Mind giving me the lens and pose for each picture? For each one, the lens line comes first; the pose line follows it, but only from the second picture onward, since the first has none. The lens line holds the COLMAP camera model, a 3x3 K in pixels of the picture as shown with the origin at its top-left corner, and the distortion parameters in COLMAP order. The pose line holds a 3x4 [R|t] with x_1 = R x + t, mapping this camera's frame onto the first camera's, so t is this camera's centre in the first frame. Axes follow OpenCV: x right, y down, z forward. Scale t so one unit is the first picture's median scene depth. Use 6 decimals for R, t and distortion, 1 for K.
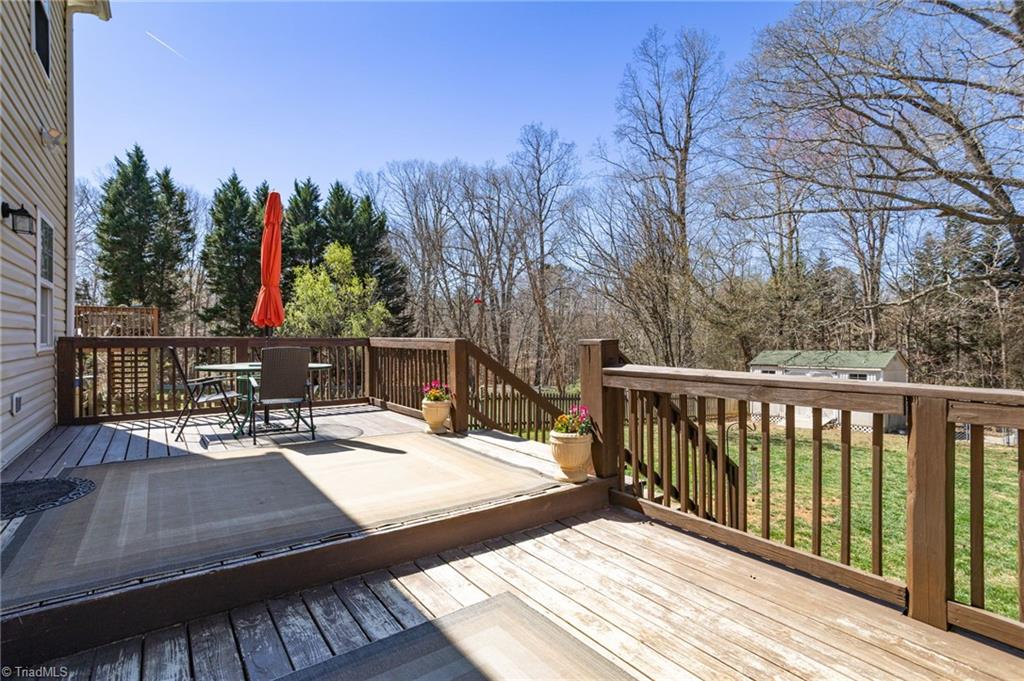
lens RADIAL K [[474.5, 0, 513.3], [0, 474.5, 342.9], [0, 0, 1]] dist [-0.004952, -0.001749]
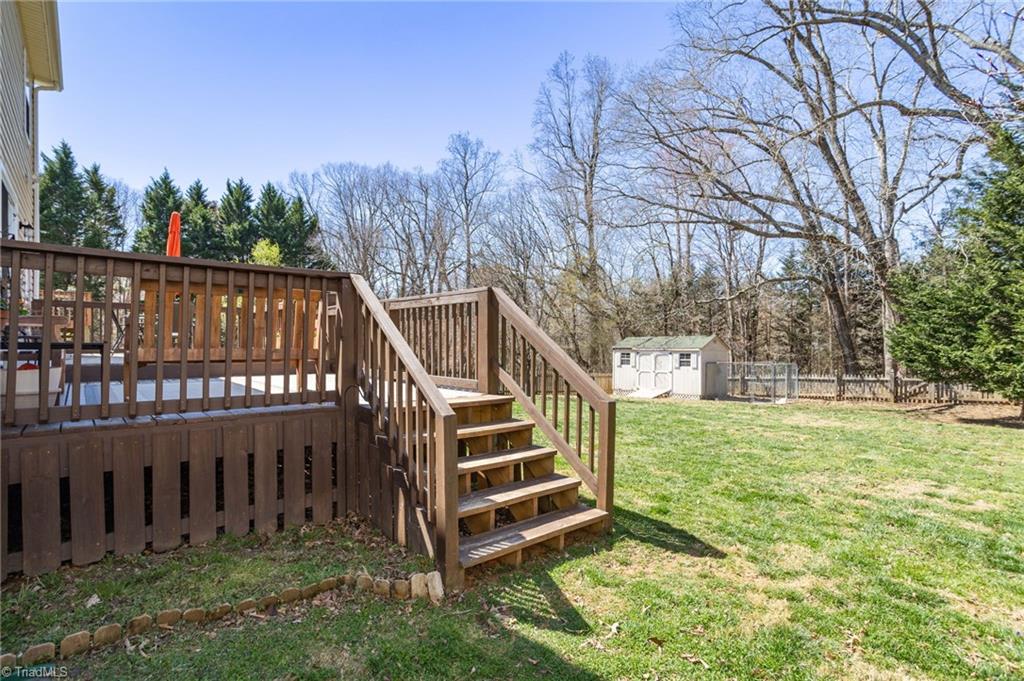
lens RADIAL K [[488.0, 0, 511.3], [0, 488.0, 341.6], [0, 0, 1]] dist [0.004212, 0.003292]
pose [[0.997102, 0.001475, 0.076067, 0.083839], [-0.000750, 0.999954, -0.009559, 0.023009], [-0.076078, 0.009474, 0.997057, -0.124351]]
